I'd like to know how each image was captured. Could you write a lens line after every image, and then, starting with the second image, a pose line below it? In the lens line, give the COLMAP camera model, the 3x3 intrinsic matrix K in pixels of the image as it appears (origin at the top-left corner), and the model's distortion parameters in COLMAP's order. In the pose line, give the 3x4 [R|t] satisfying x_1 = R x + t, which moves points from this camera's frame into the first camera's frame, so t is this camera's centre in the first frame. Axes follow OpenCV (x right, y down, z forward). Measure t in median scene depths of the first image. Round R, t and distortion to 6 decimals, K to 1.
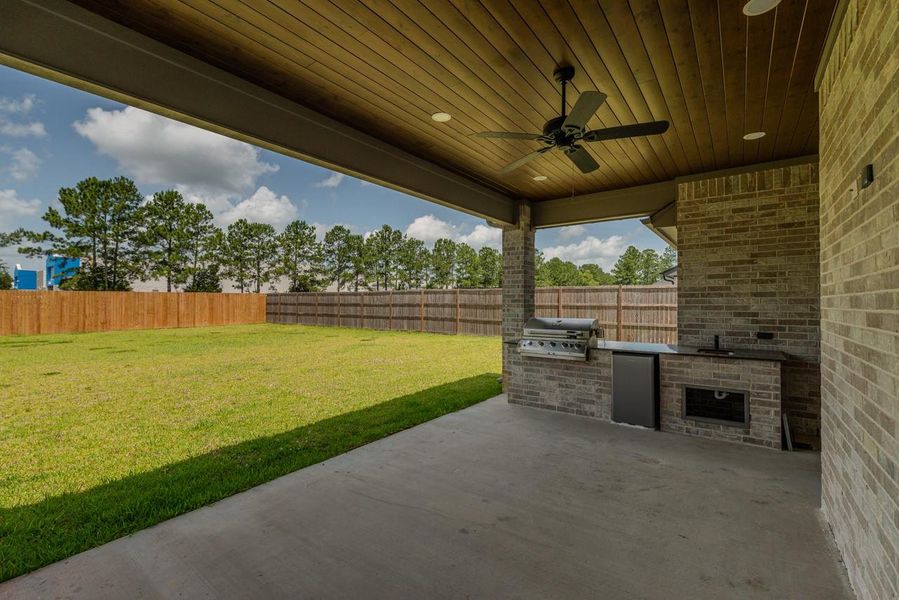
lens RADIAL K [[436.5, 0, 455.8], [0, 436.5, 300.5], [0, 0, 1]] dist [-0.000975, 0.000200]
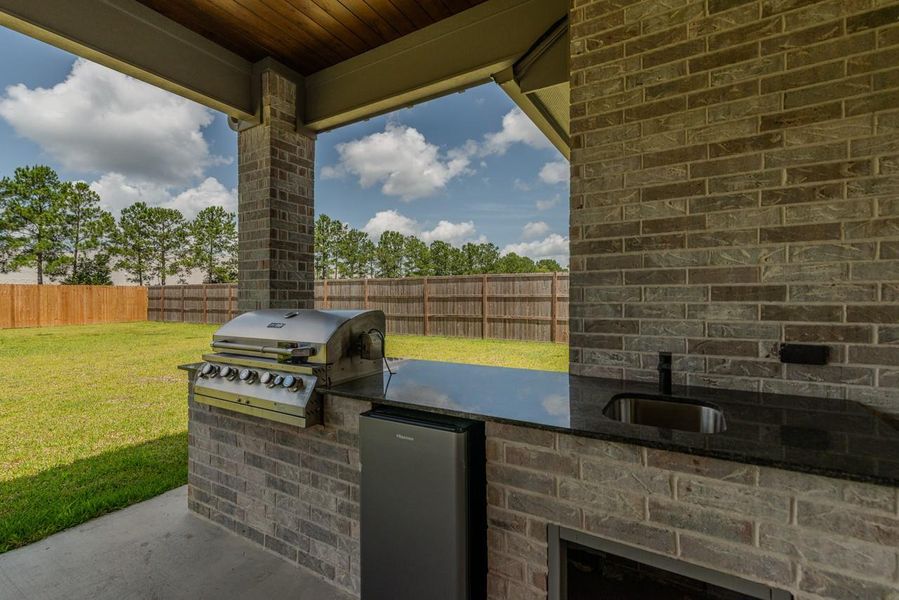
lens RADIAL K [[404.2, 0, 450.5], [0, 404.2, 307.4], [0, 0, 1]] dist [-0.000384, -0.000061]
pose [[0.999039, -0.007599, 0.043159, 0.116049], [0.006555, 0.999684, 0.024279, 0.009609], [-0.043330, -0.023973, 0.998773, 0.192984]]
